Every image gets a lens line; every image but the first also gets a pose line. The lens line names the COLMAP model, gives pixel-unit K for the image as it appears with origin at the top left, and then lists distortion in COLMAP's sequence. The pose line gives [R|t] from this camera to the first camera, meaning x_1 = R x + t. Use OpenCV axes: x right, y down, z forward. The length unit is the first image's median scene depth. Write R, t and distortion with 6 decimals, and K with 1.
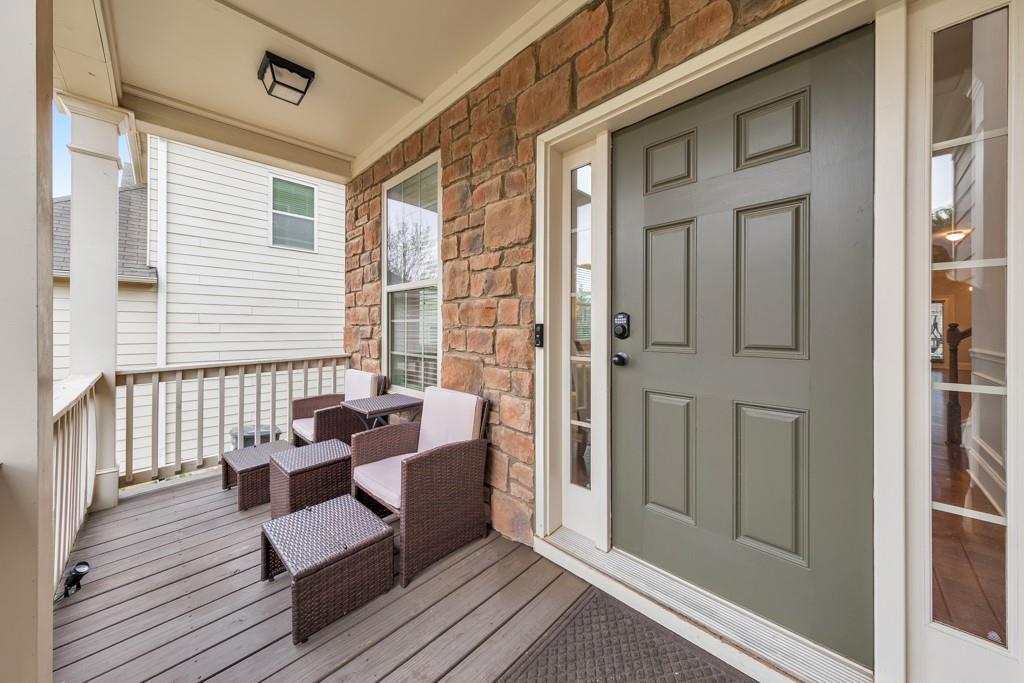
lens RADIAL K [[348.7, 0, 513.6], [0, 348.7, 326.7], [0, 0, 1]] dist [0.005346, 0.000029]
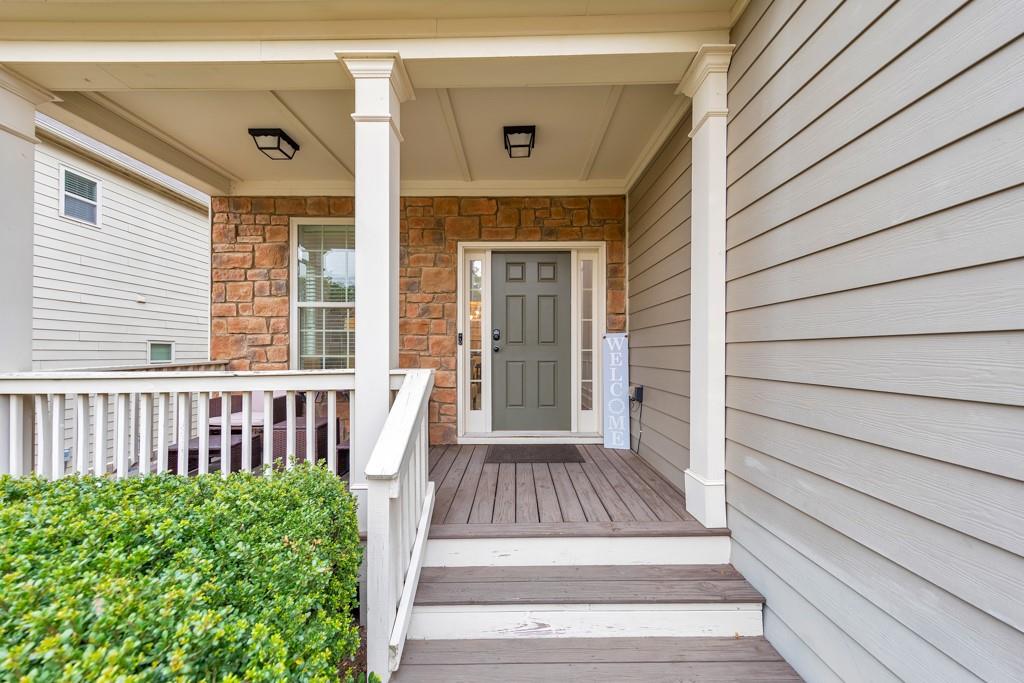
lens RADIAL K [[348.7, 0, 517.7], [0, 348.7, 349.2], [0, 0, 1]] dist [0.005346, 0.000029]
pose [[0.713505, 0.005631, 0.700627, -1.104364], [0.002120, 0.999946, -0.010195, 0.105529], [-0.700647, 0.008759, 0.713455, -0.692240]]
